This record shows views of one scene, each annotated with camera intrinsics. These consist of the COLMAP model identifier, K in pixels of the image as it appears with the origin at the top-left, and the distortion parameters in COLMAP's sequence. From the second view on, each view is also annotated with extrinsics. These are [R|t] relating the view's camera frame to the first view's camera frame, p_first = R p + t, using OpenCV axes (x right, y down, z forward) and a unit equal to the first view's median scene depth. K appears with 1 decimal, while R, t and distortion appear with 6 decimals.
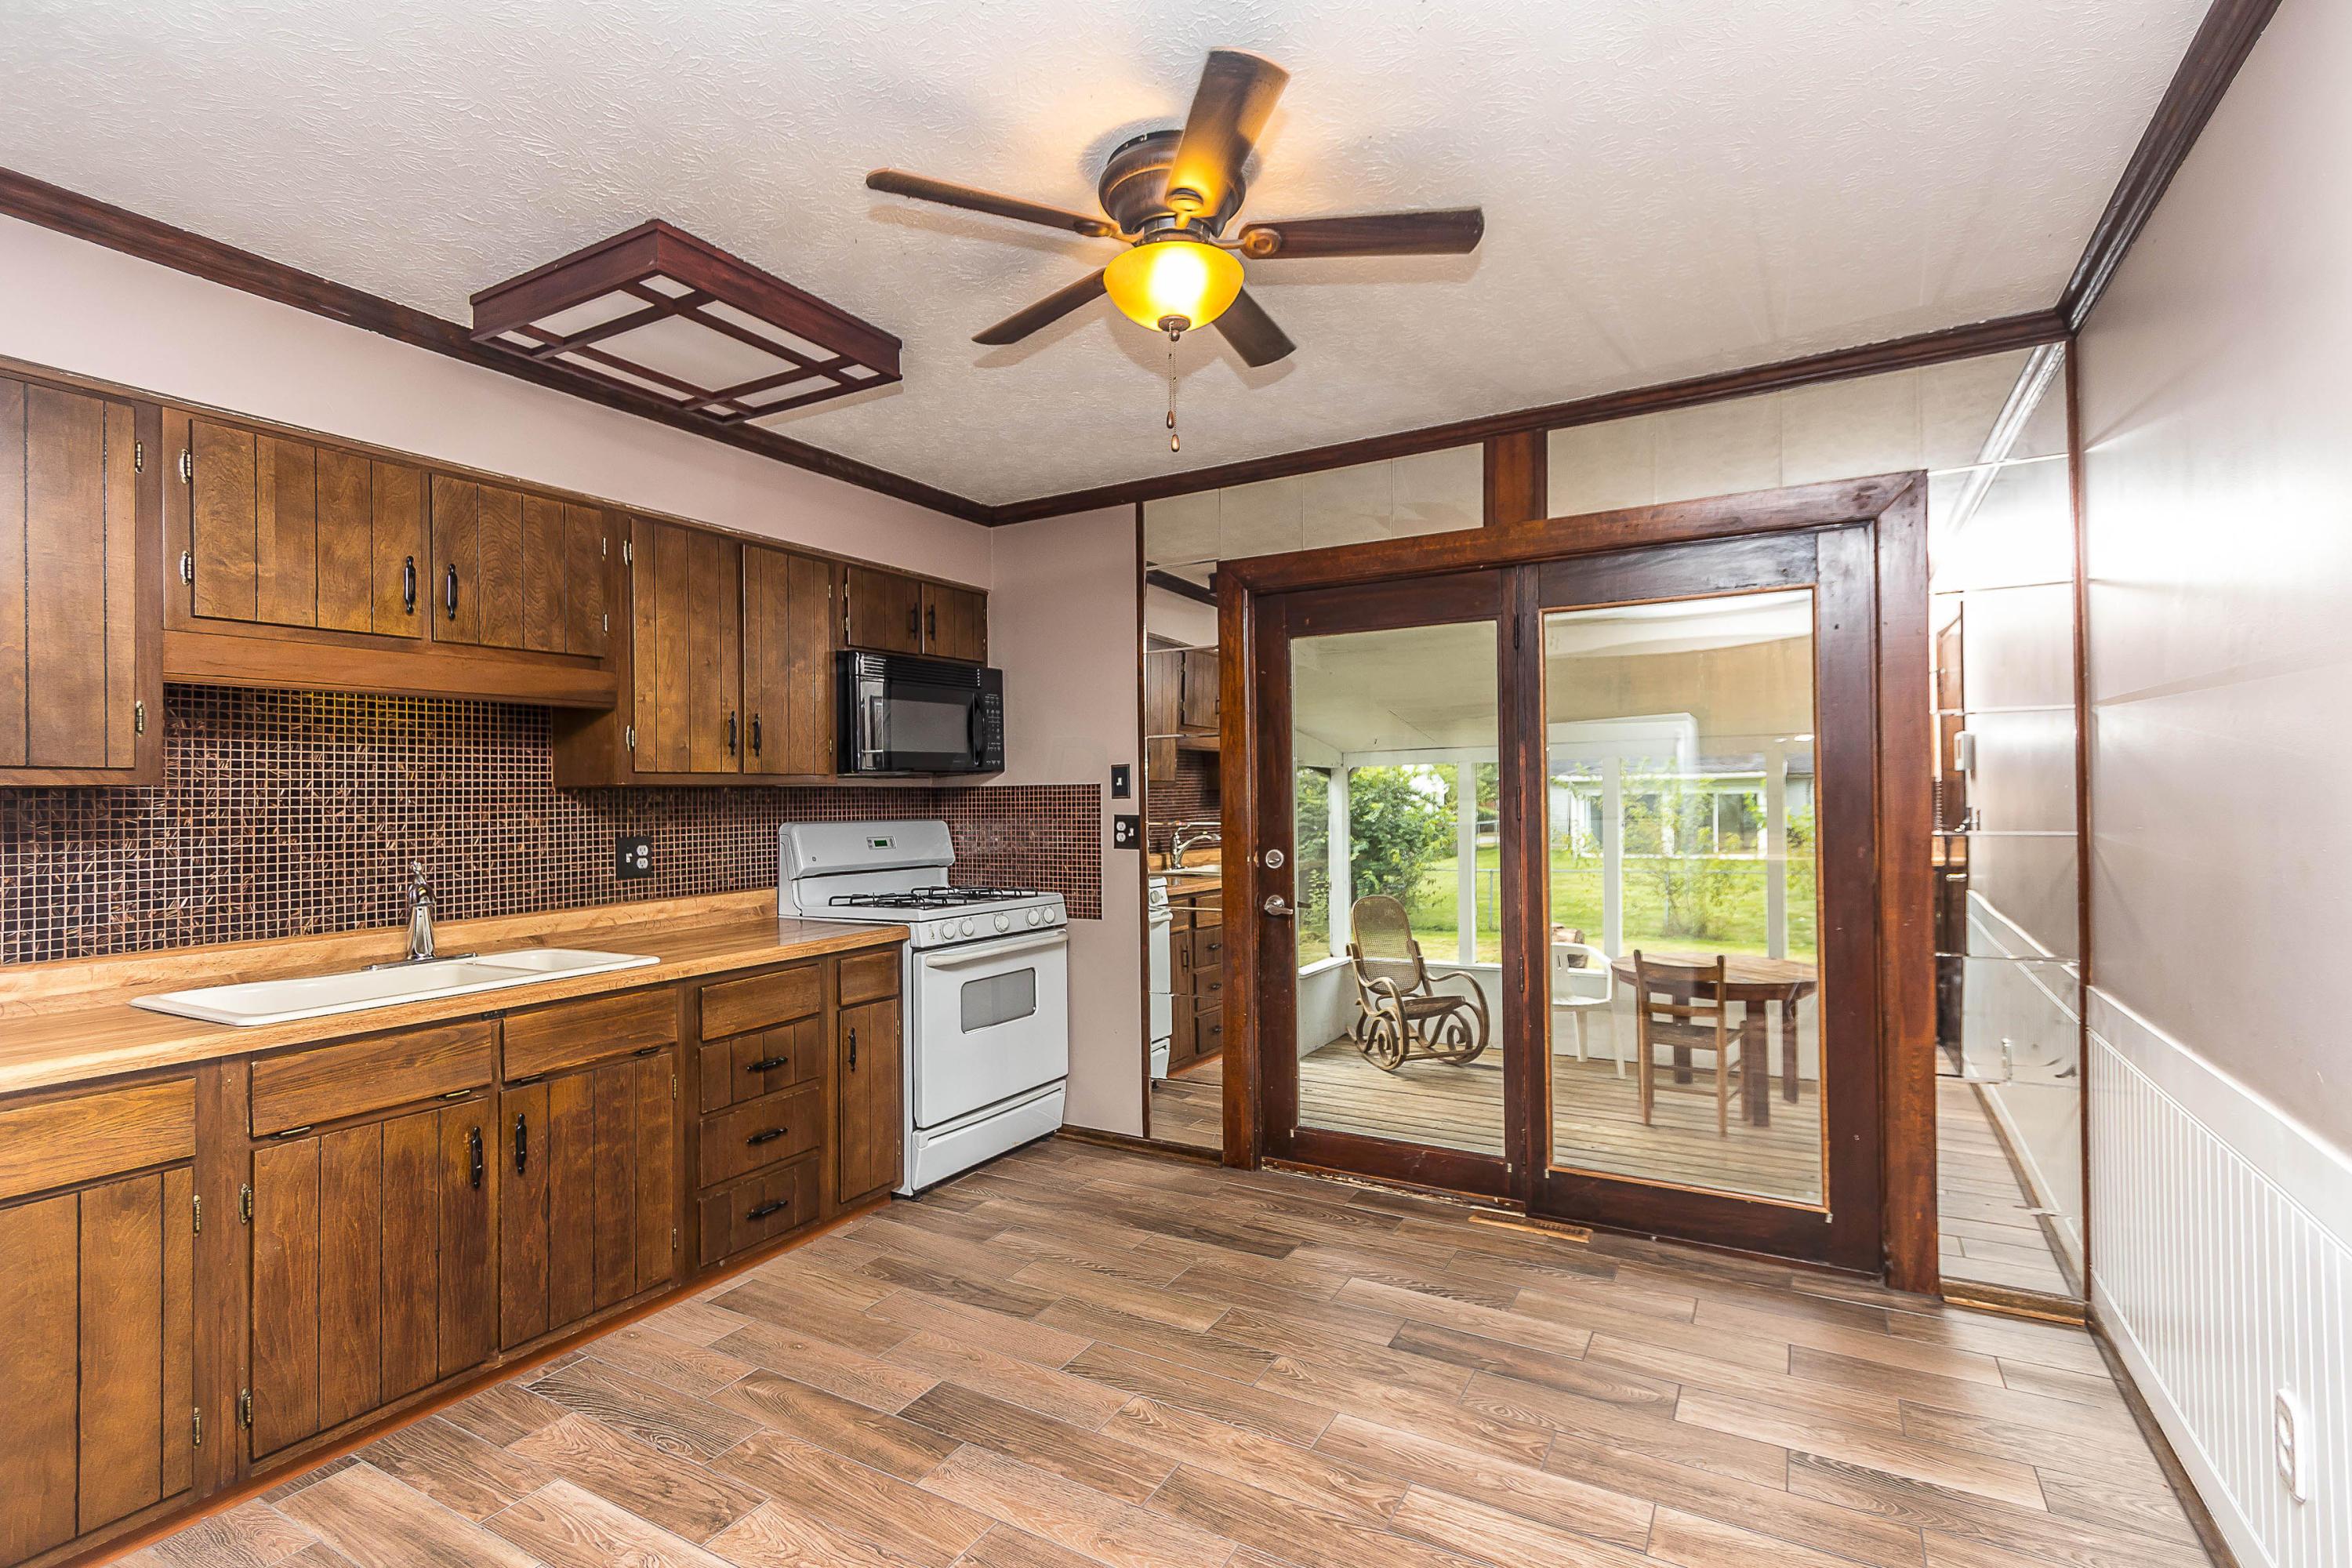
lens RADIAL K [[1081.2, 0, 1156.9], [0, 1081.2, 775.5], [0, 0, 1]] dist [0.000373, -0.000403]
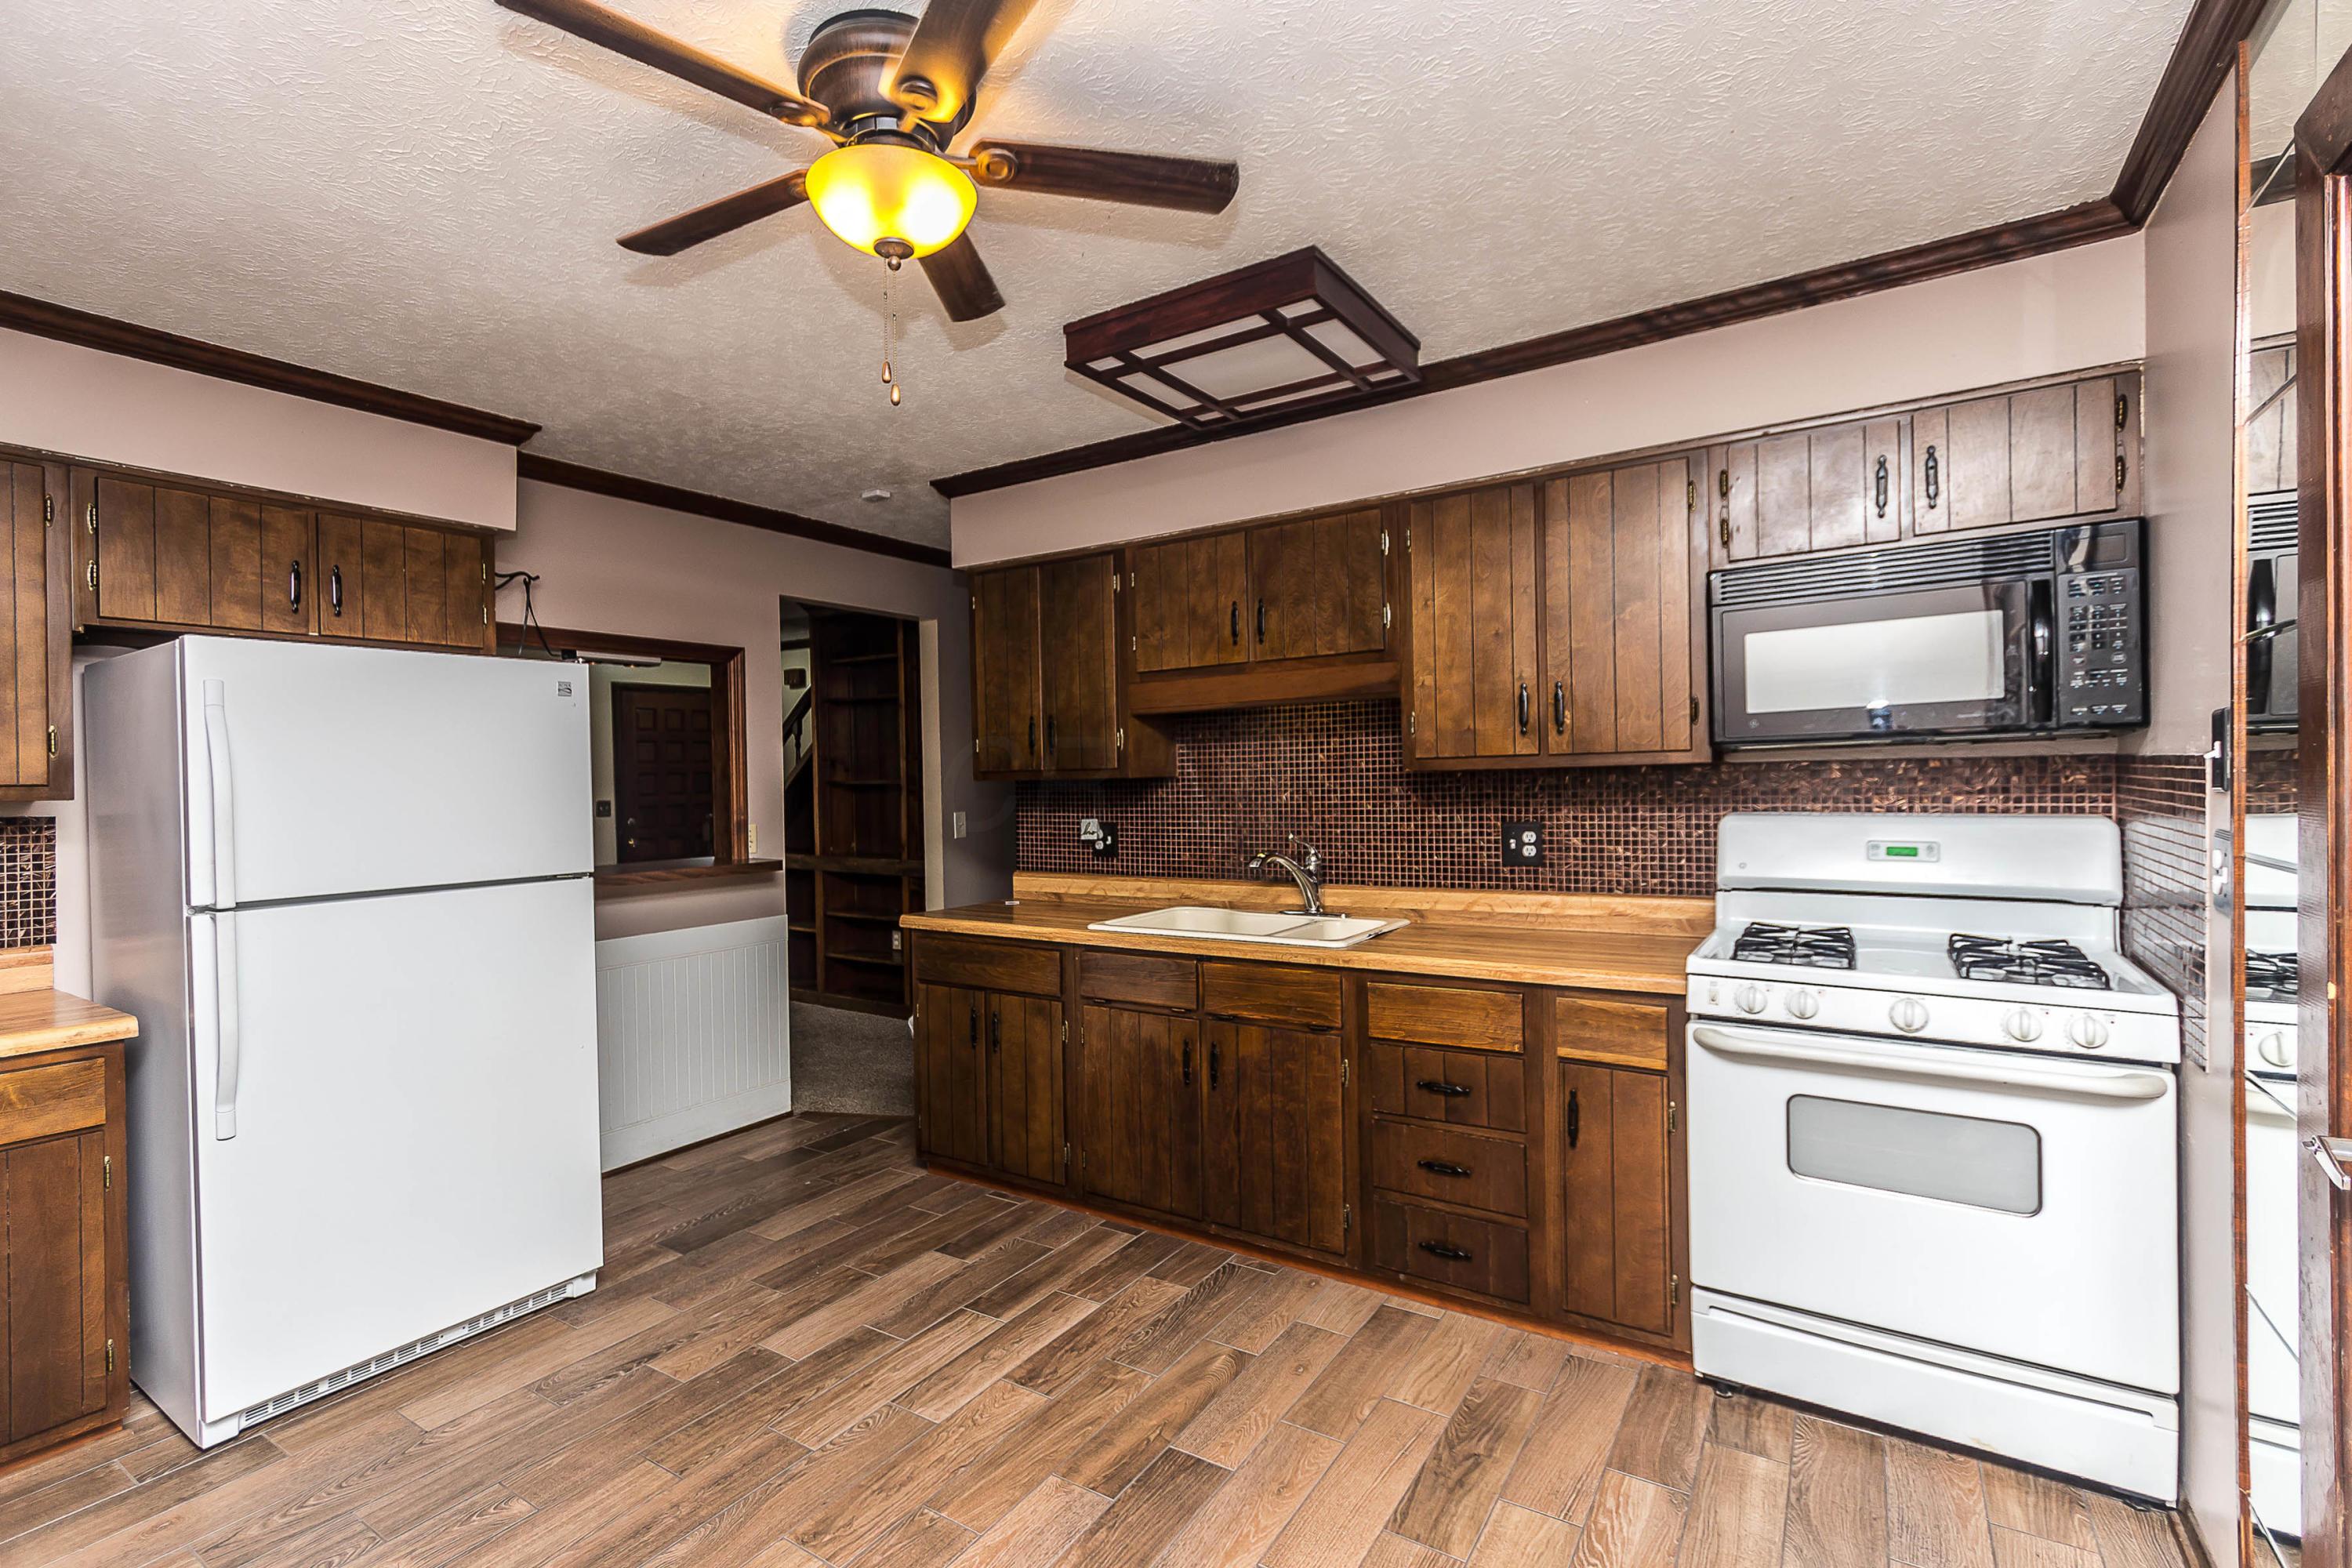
lens RADIAL K [[1074.9, 0, 1074.4], [0, 1074.9, 767.6], [0, 0, 1]] dist [-0.000405, 0.000016]
pose [[-0.084780, 0.008073, -0.996367, 0.534331], [0.044008, 0.999022, 0.004350, -0.013100], [0.995427, -0.043480, -0.085052, 0.773539]]
